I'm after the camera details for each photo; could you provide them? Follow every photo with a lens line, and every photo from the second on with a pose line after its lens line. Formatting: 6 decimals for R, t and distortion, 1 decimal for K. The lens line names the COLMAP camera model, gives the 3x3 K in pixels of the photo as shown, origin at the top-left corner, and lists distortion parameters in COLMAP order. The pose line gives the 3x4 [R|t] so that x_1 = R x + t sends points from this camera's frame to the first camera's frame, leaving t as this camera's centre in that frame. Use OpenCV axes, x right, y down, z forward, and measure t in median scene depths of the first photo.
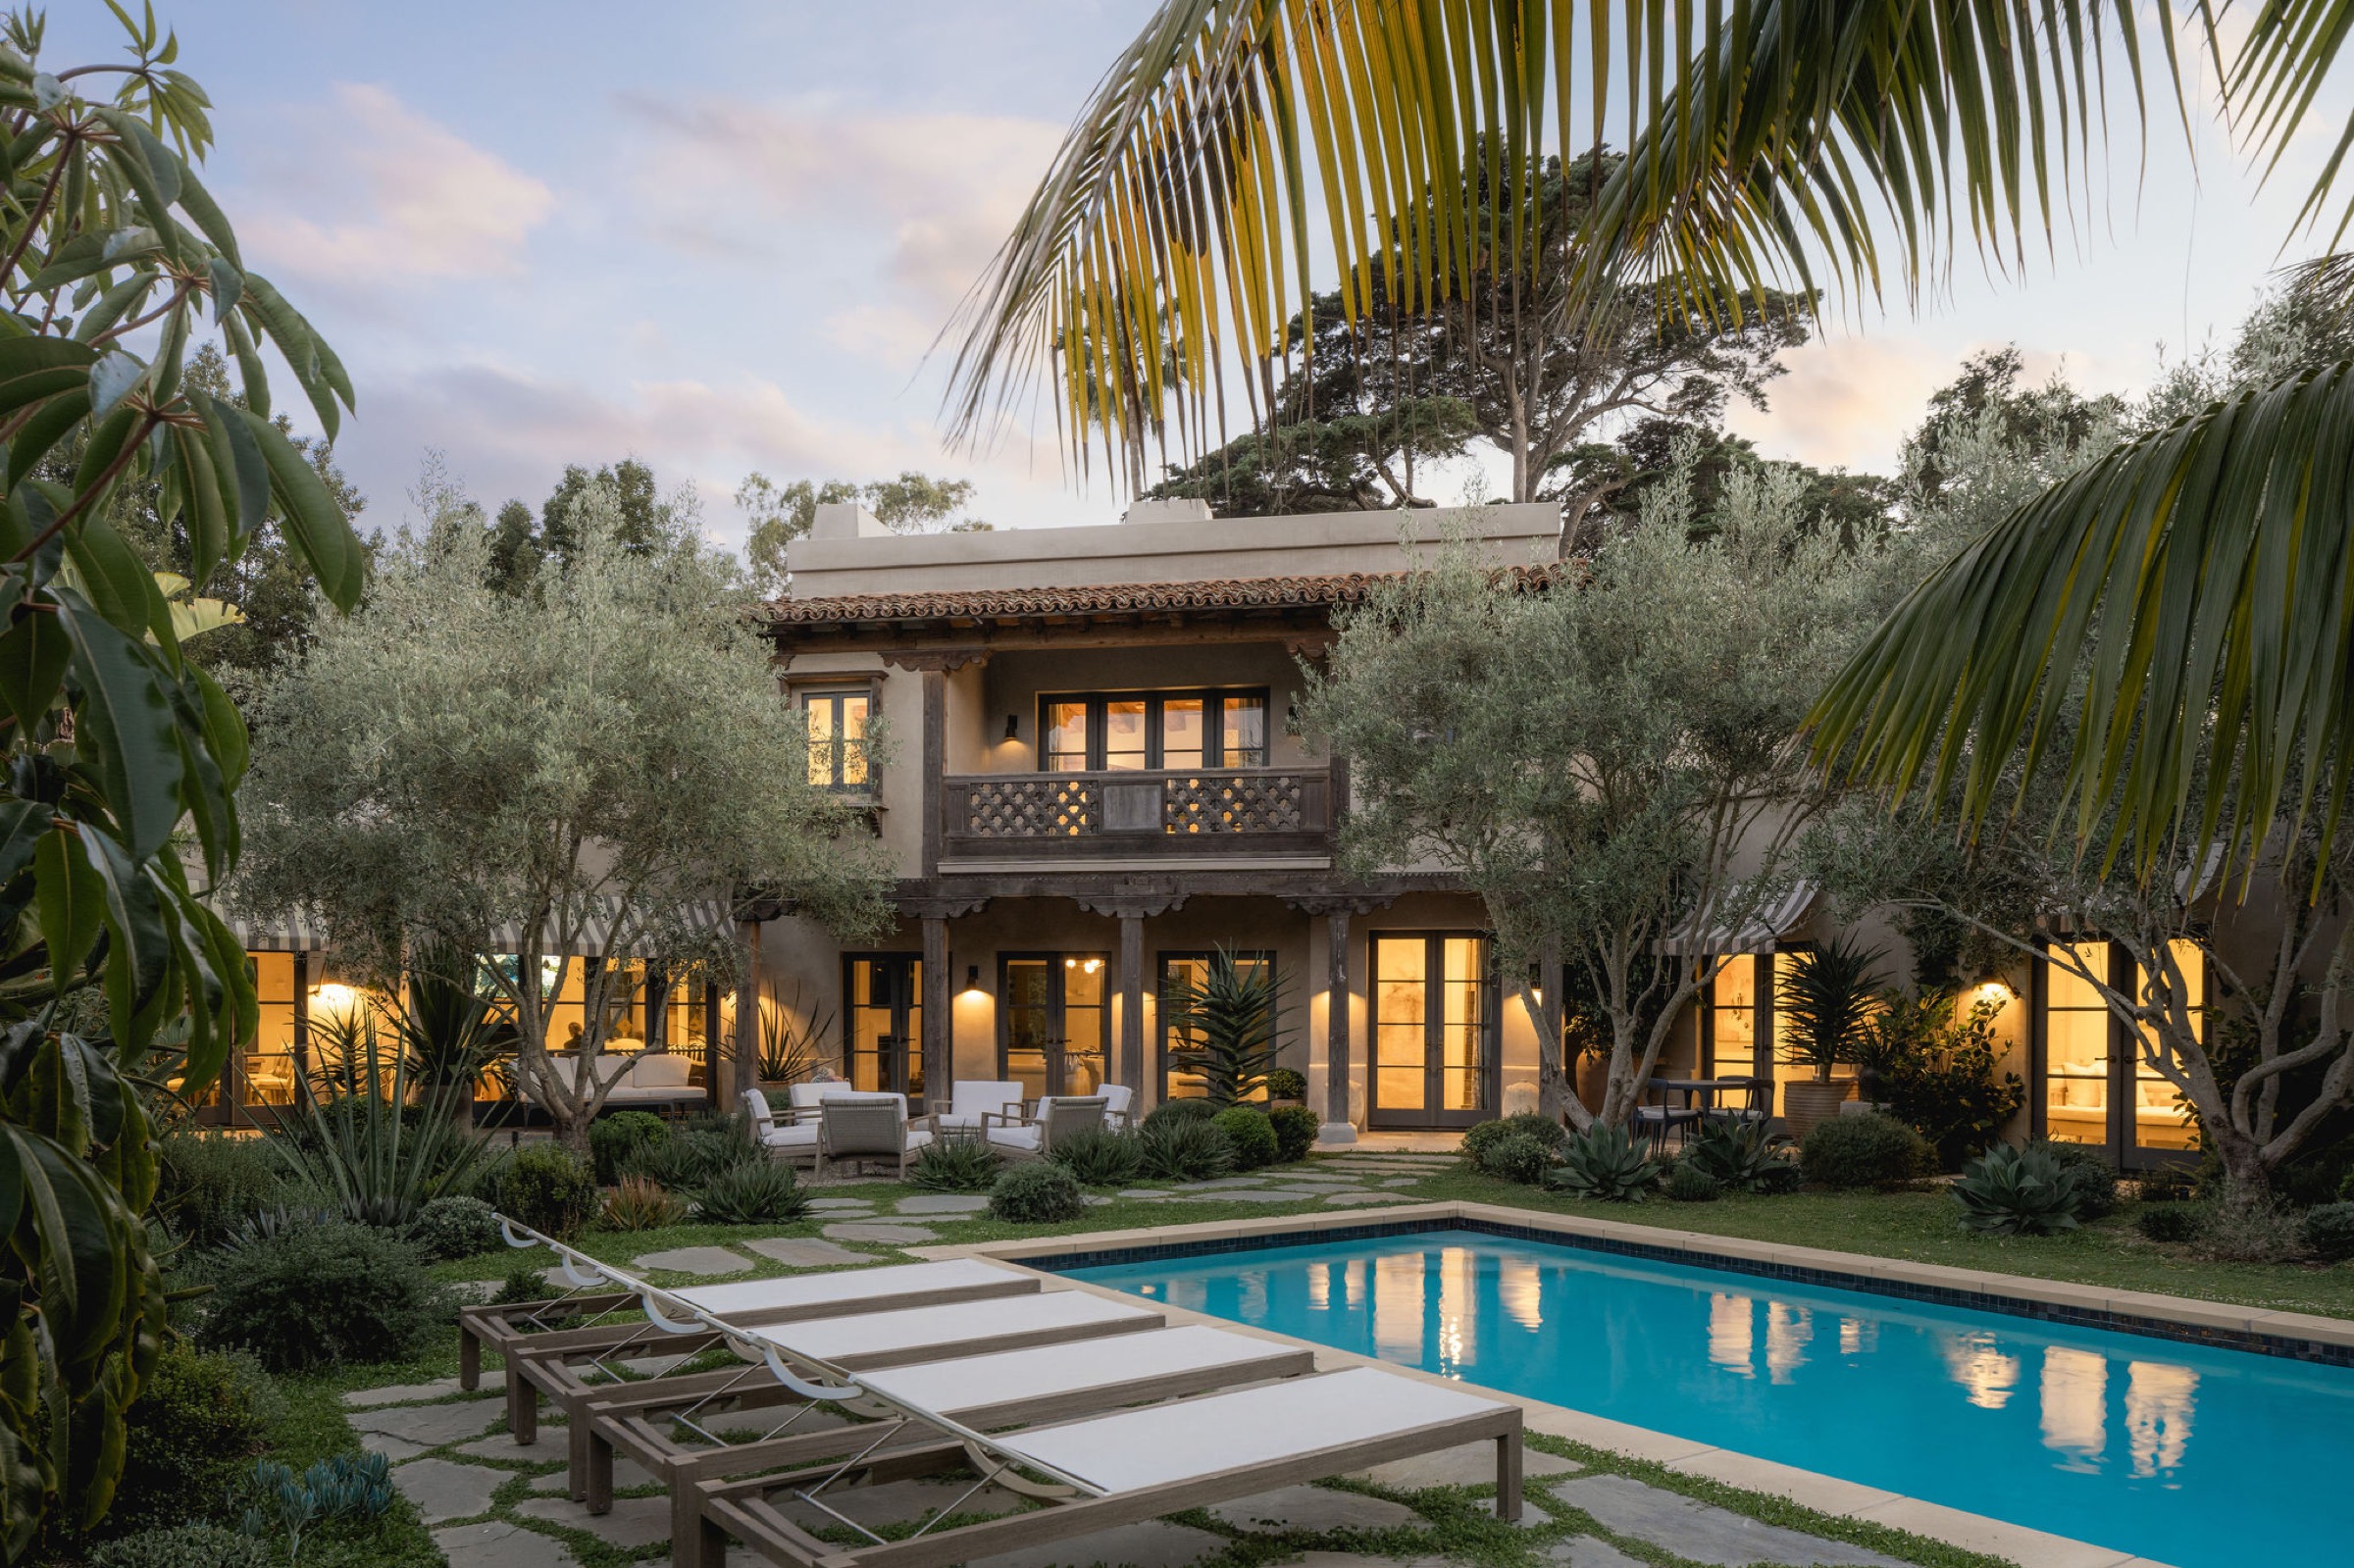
lens RADIAL K [[1626.3, 0, 1271.6], [0, 1626.3, 780.6], [0, 0, 1]] dist [-0.005666, -0.000182]
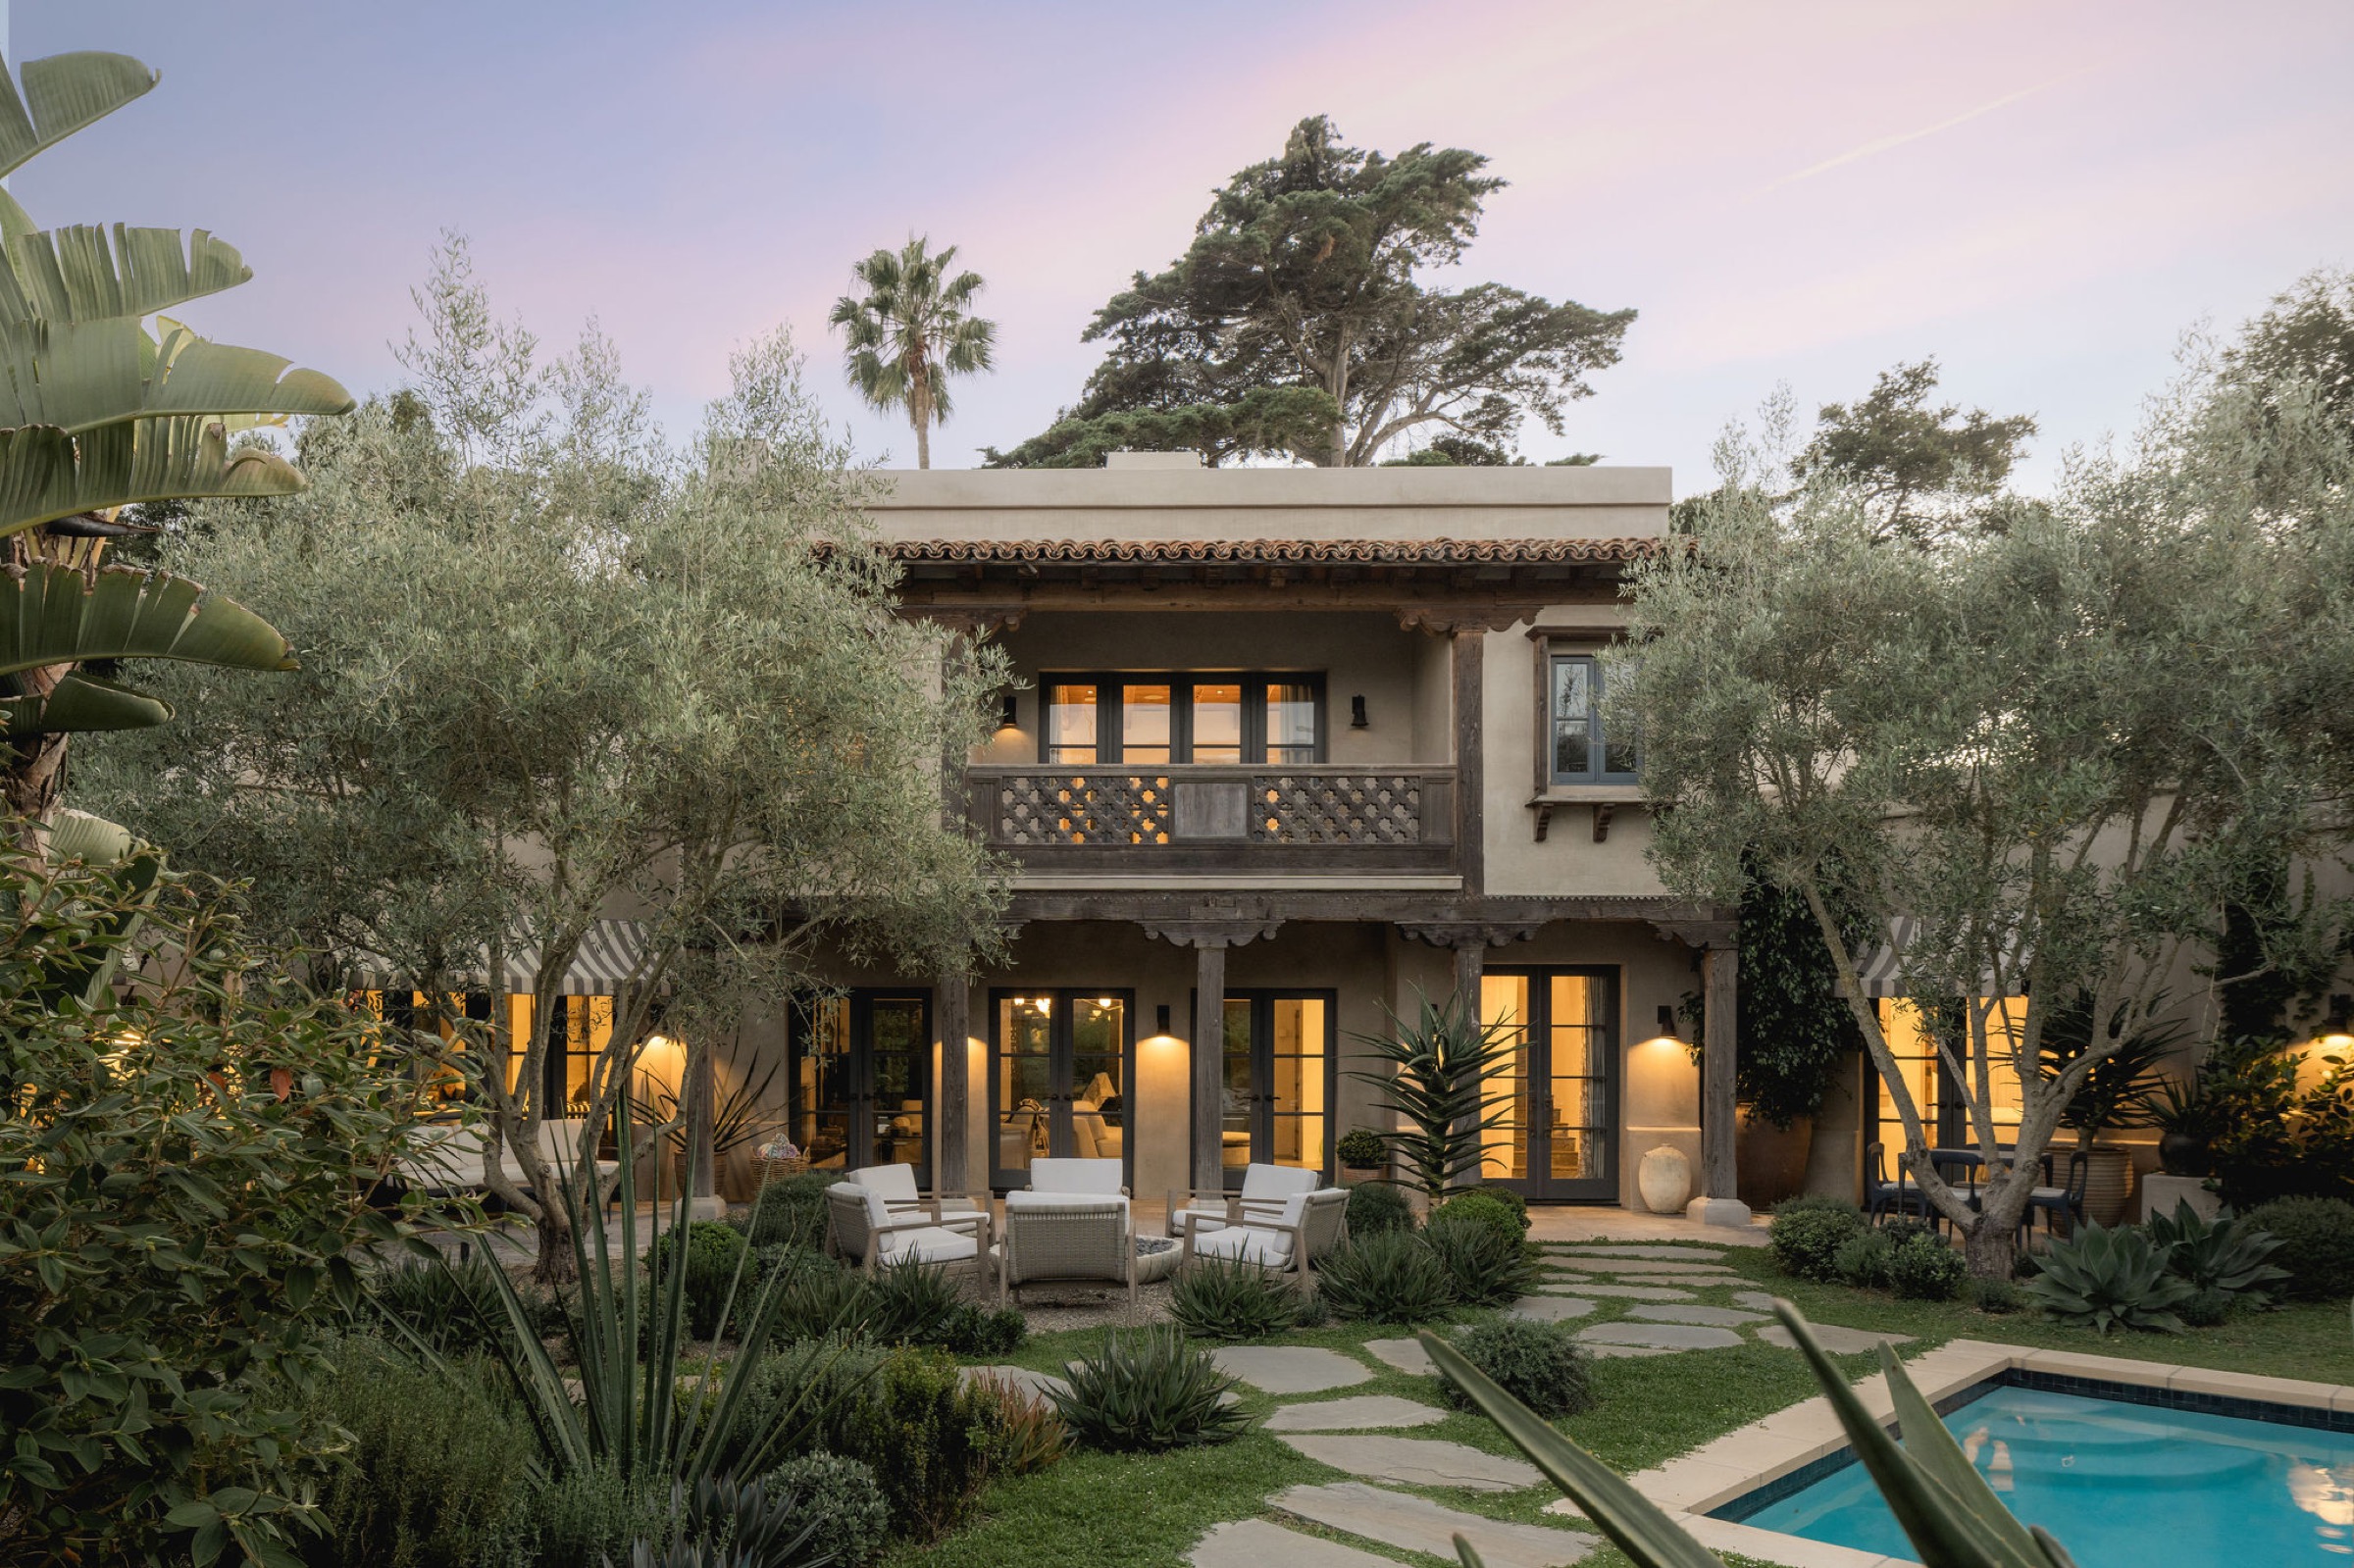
lens RADIAL K [[1636.4, 0, 1177.0], [0, 1636.4, 784.0], [0, 0, 1]] dist [0.003116, 0.003734]
pose [[0.988530, 0.023273, 0.149221, -0.214312], [-0.020917, 0.999631, -0.017343, 0.017140], [-0.149569, 0.014023, 0.988652, 0.194770]]
